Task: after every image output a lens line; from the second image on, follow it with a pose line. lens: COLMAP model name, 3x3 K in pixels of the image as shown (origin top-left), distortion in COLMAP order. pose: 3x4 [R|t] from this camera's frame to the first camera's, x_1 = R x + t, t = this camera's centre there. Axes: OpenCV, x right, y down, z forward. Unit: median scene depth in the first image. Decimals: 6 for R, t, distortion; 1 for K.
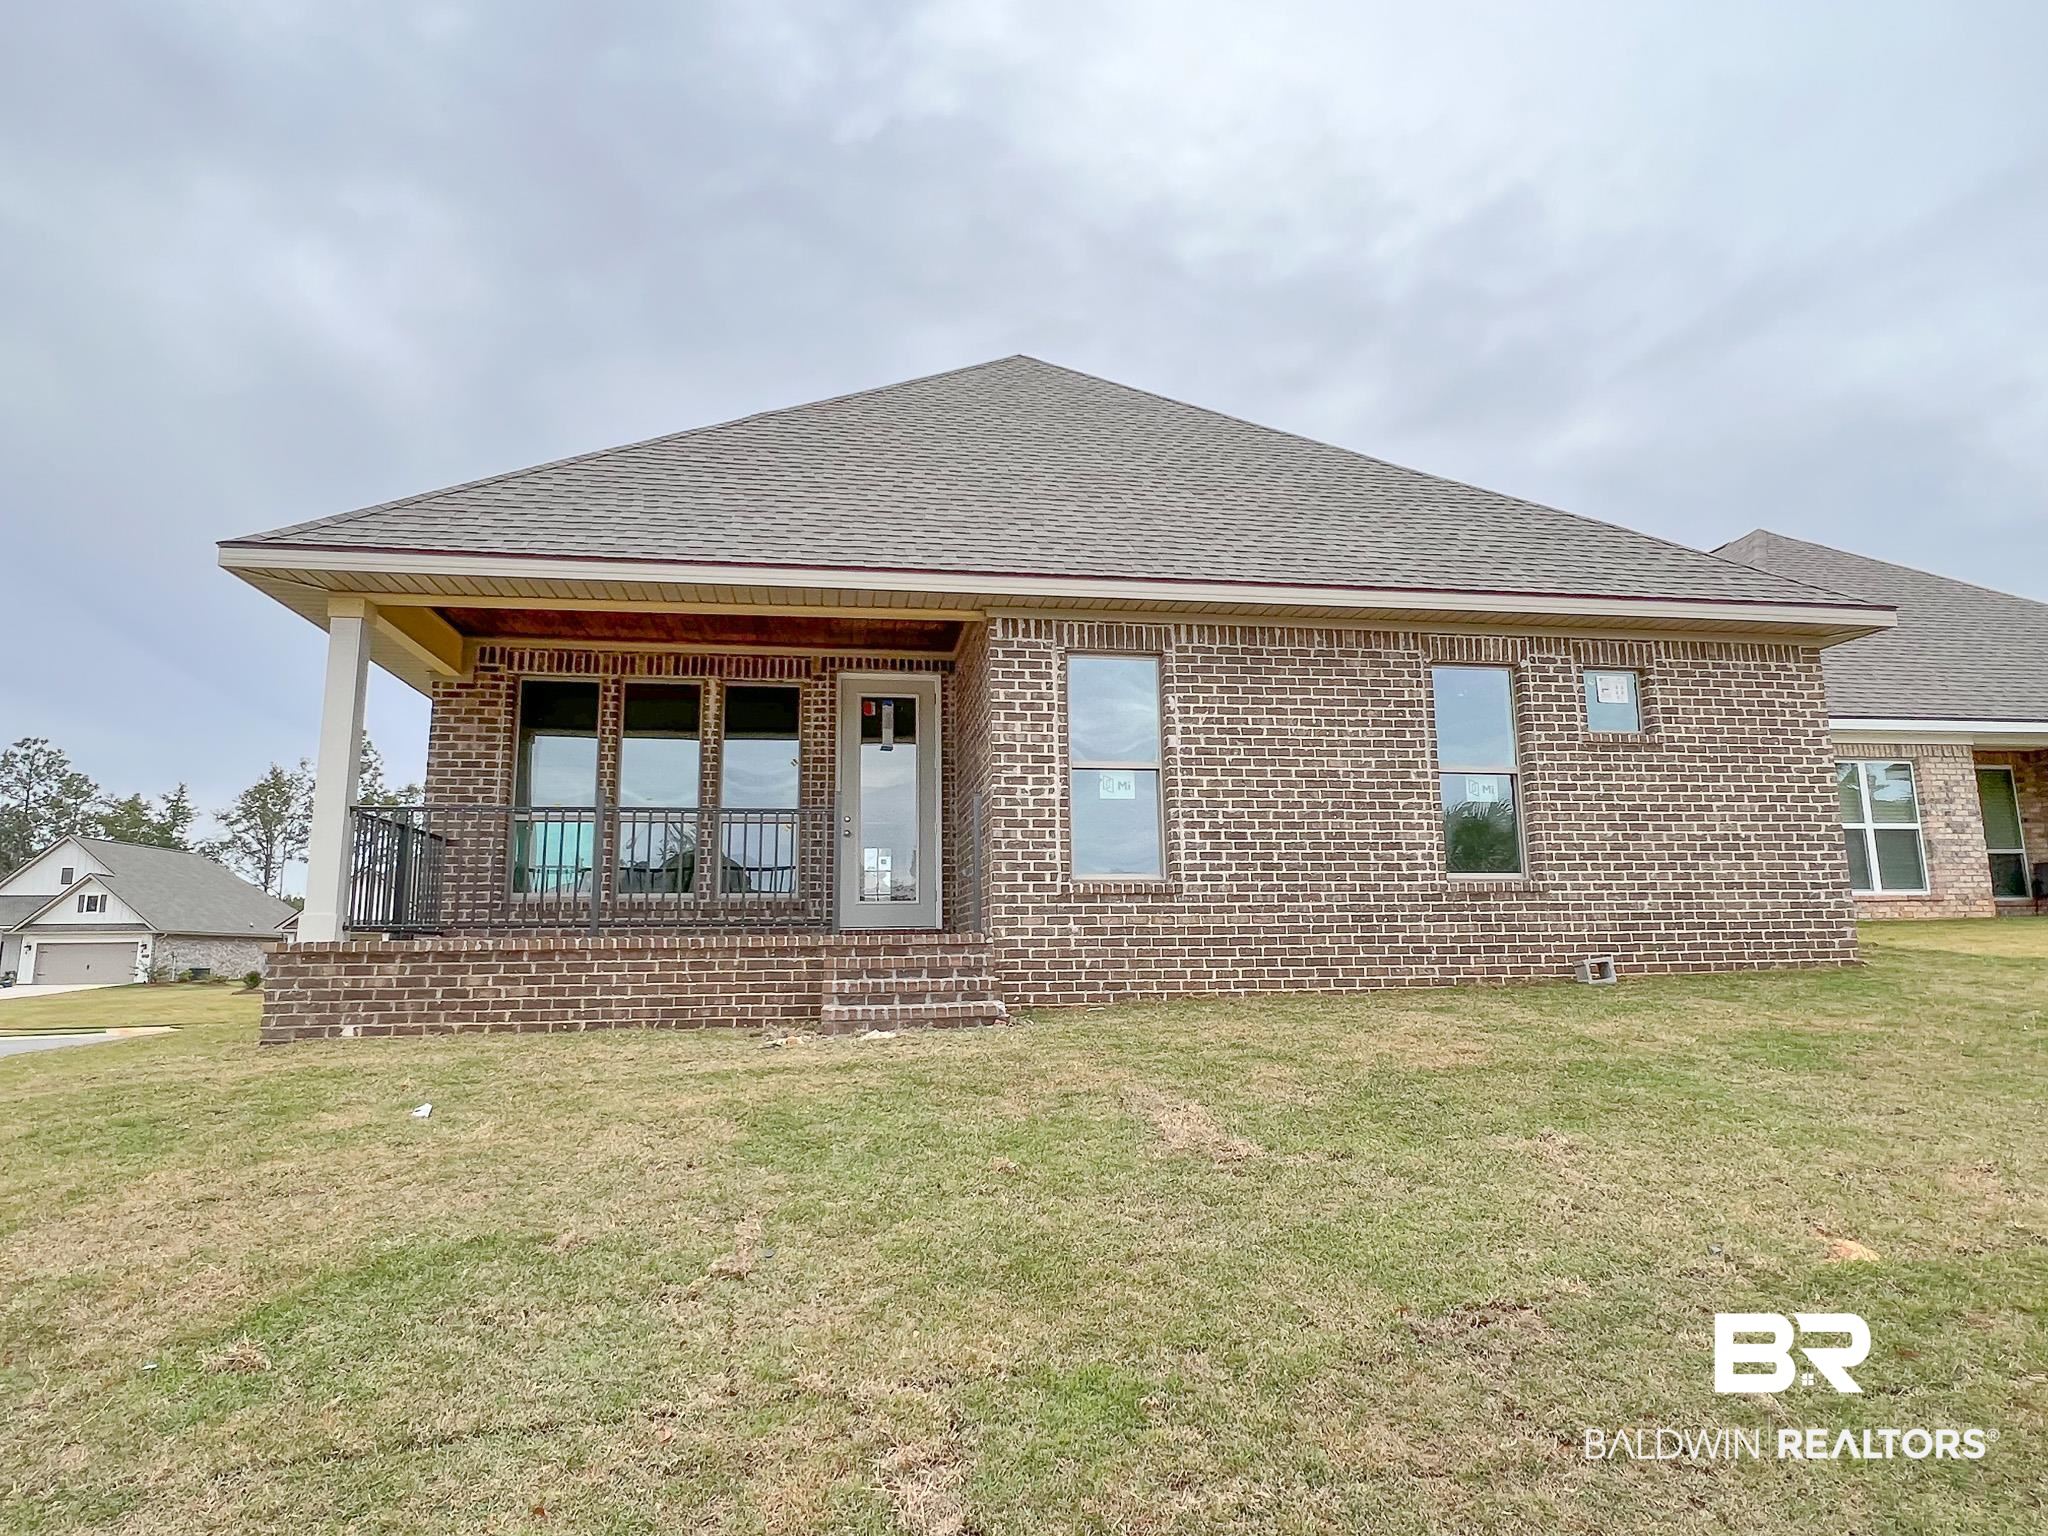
lens RADIAL K [[1155.1, 0, 1024.0], [0, 1155.1, 768.0], [0, 0, 1]] dist [0.002583, -0.000181]
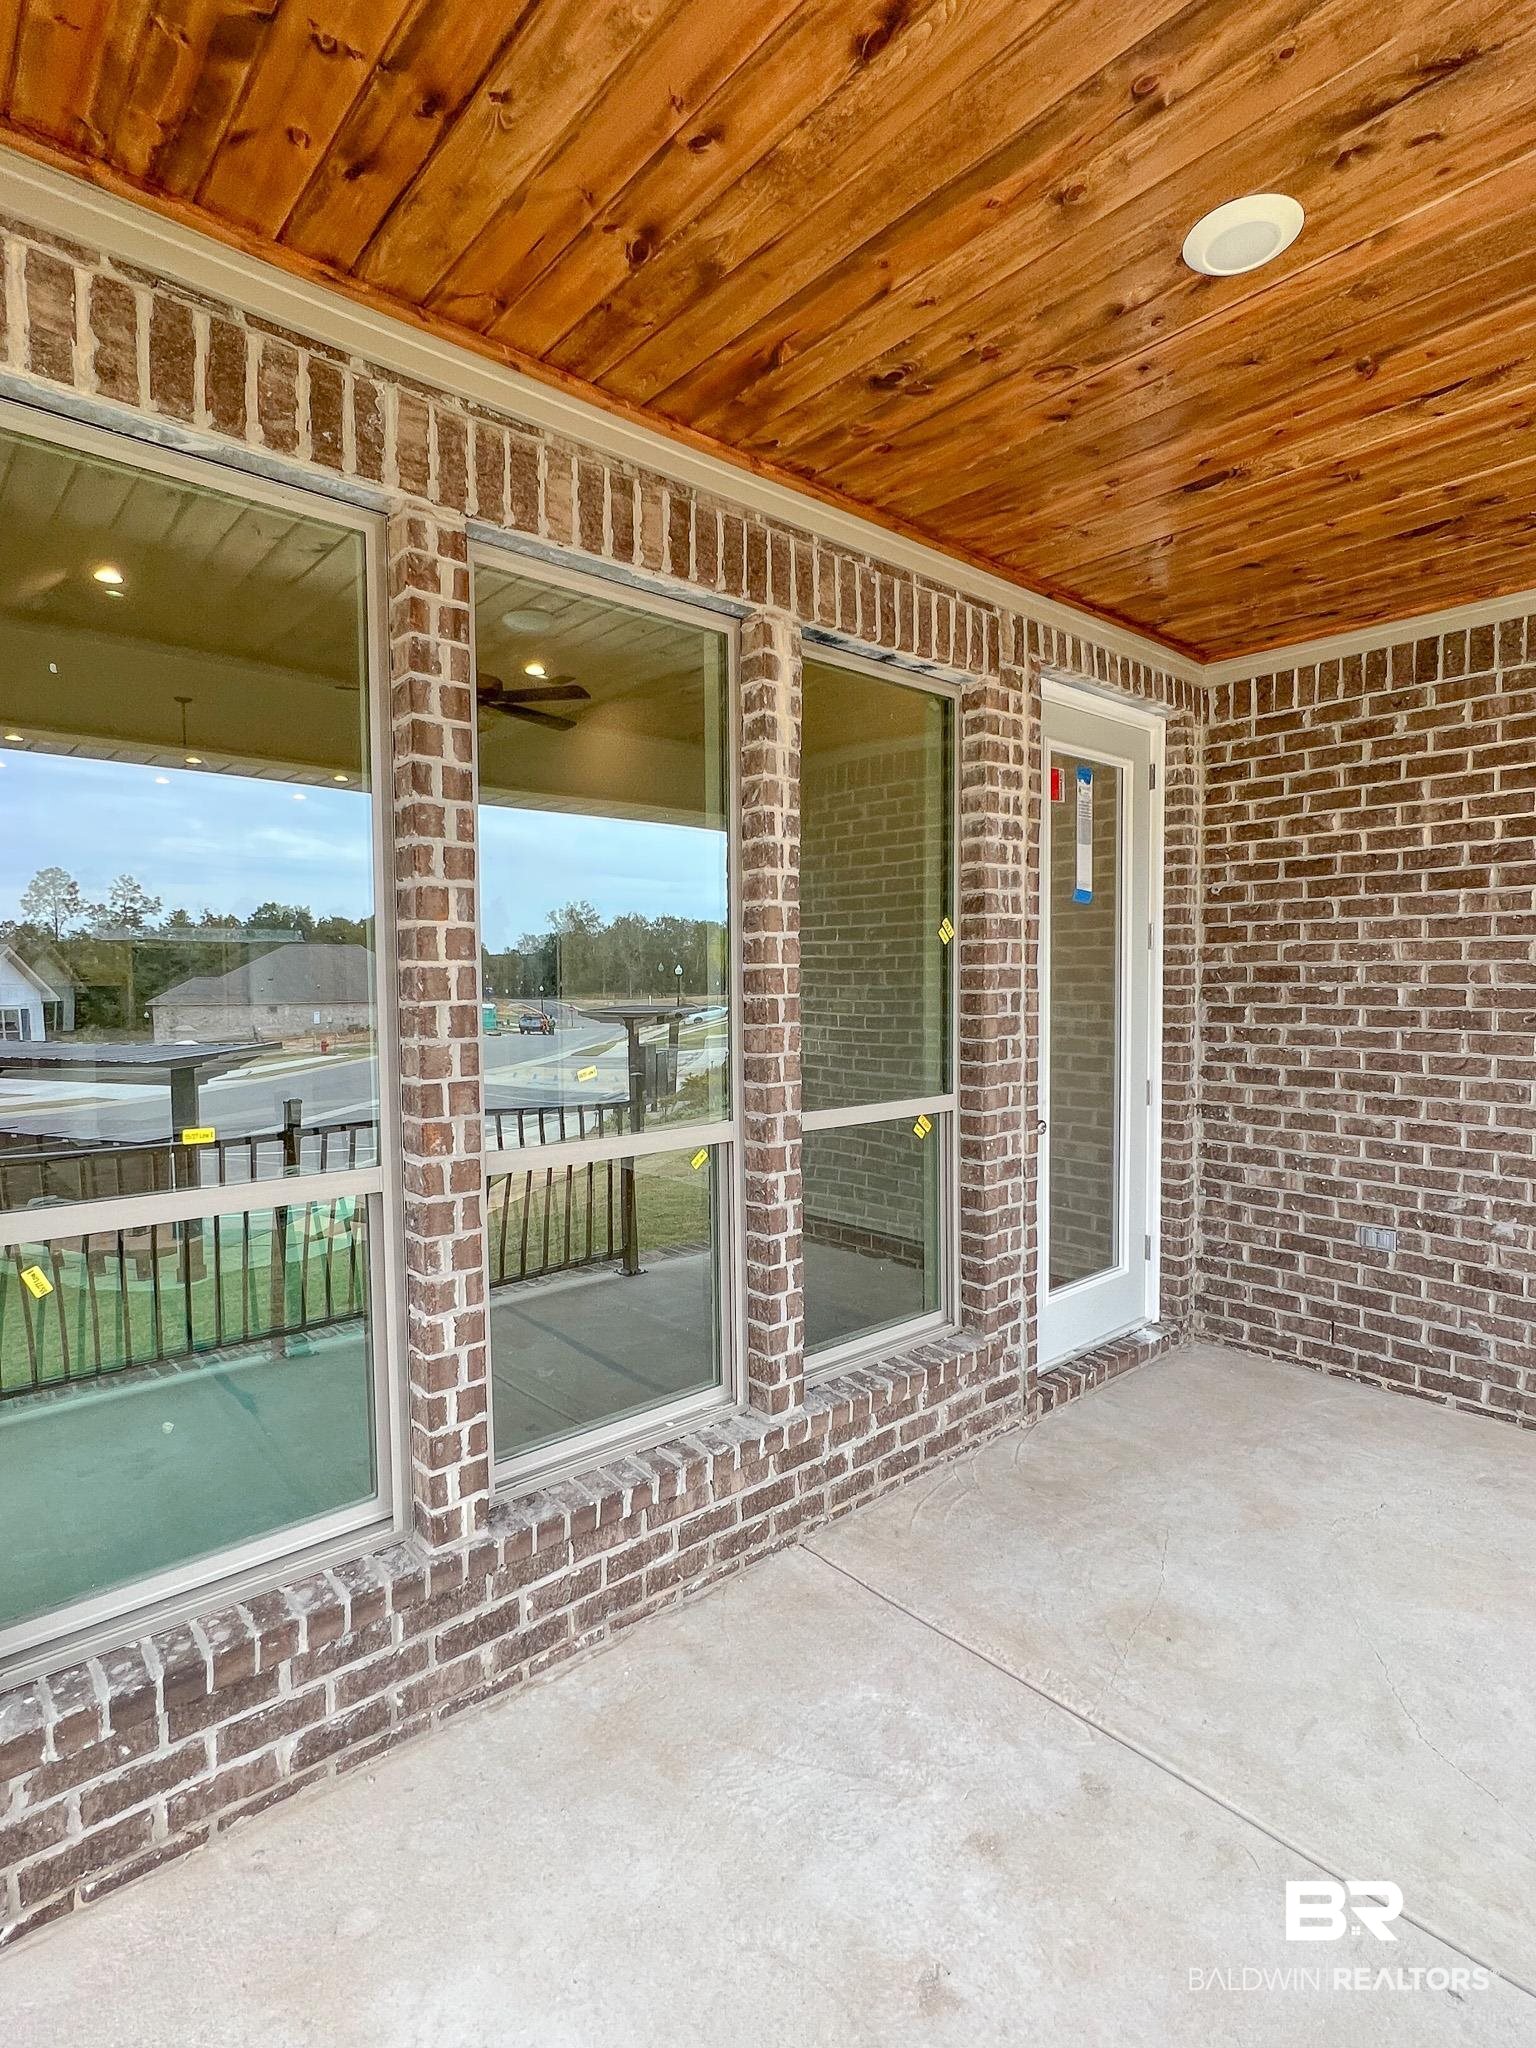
lens RADIAL K [[1016.6, 0, 773.0], [0, 1016.6, 1021.3], [0, 0, 1]] dist [0.001264, 0.001061]
pose [[0.844360, -0.015436, 0.535554, -0.416462], [-0.092865, 0.980239, 0.174666, -0.027023], [-0.527667, -0.197215, 0.826241, 0.813789]]
